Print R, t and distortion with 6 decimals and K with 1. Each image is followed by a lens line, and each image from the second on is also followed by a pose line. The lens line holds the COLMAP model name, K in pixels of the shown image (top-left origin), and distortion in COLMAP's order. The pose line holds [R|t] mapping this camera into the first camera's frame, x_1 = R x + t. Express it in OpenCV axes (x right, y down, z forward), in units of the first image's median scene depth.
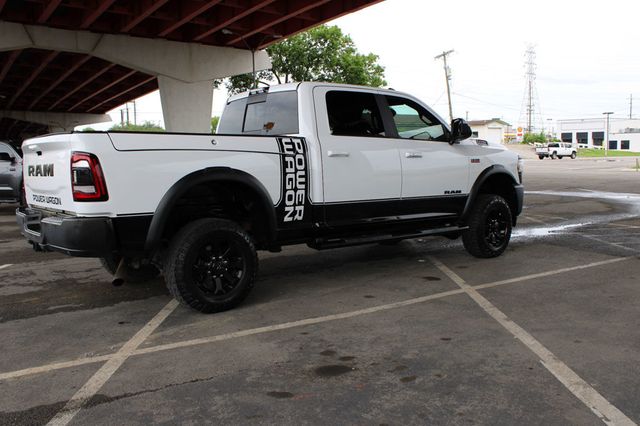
lens RADIAL K [[587.6, 0, 316.5], [0, 587.6, 210.1], [0, 0, 1]] dist [-0.085110, 0.000000]
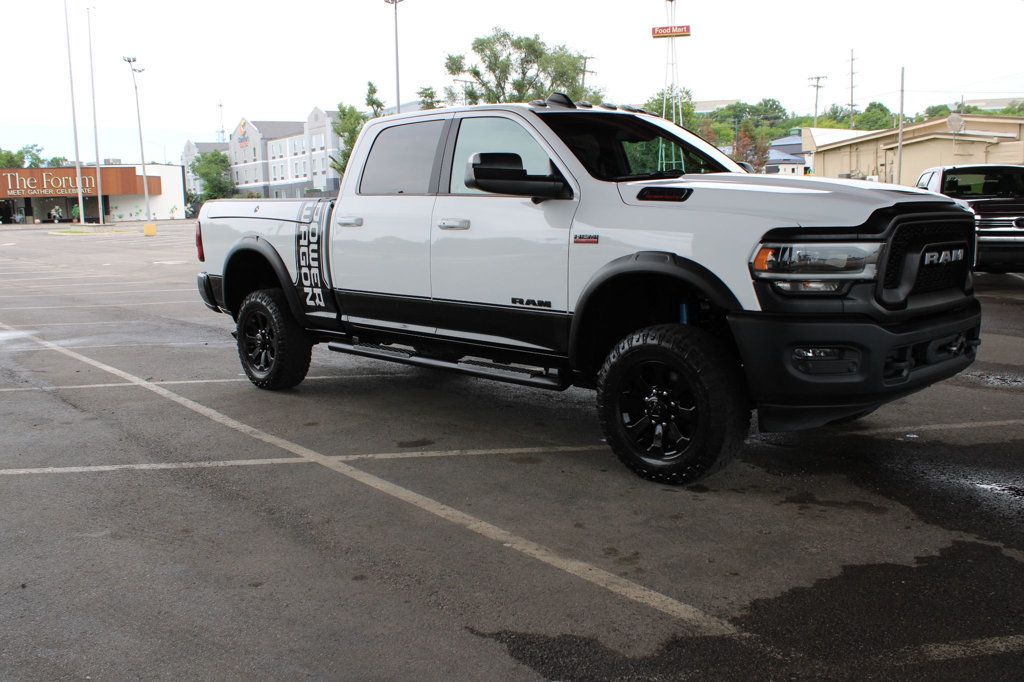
lens RADIAL K [[940.1, 0, 508.6], [0, 940.1, 341.8], [0, 0, 1]] dist [-0.085110, 0.000000]
pose [[0.107876, 0.156374, -0.981789, 1.251576], [-0.067044, 0.986448, 0.149749, -0.142560], [0.991901, 0.049669, 0.116898, 1.119793]]
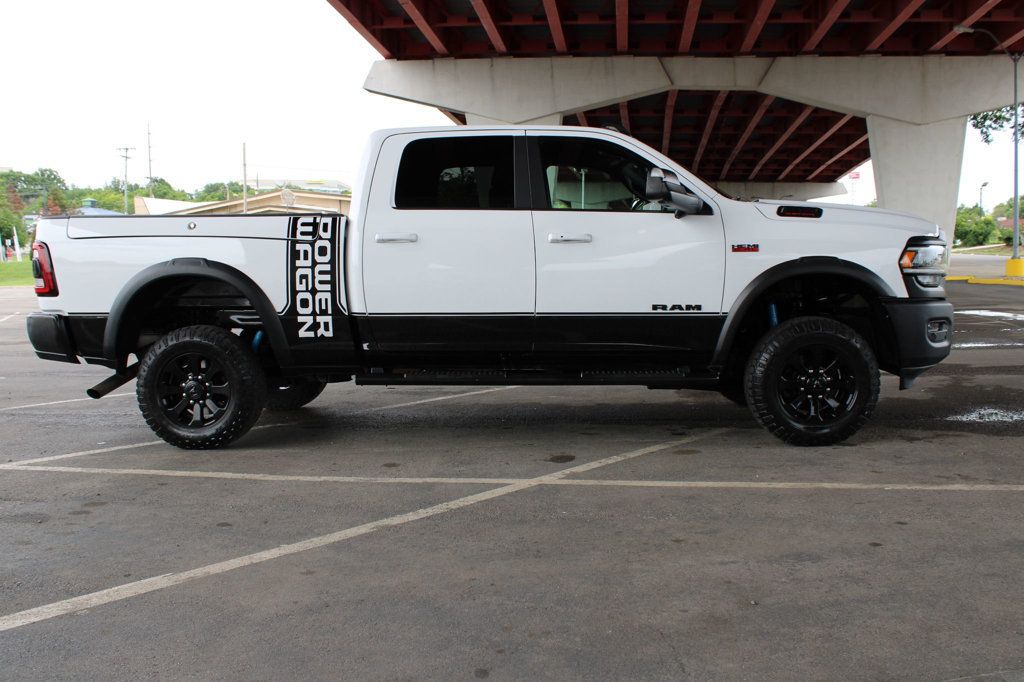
lens RADIAL K [[940.1, 0, 509.2], [0, 940.1, 336.3], [0, 0, 1]] dist [-0.085110, 0.000000]
pose [[0.744201, 0.053979, -0.665771, 0.858947], [-0.054222, 0.998322, 0.020332, -0.017332], [0.665751, 0.020968, 0.745879, 0.338181]]
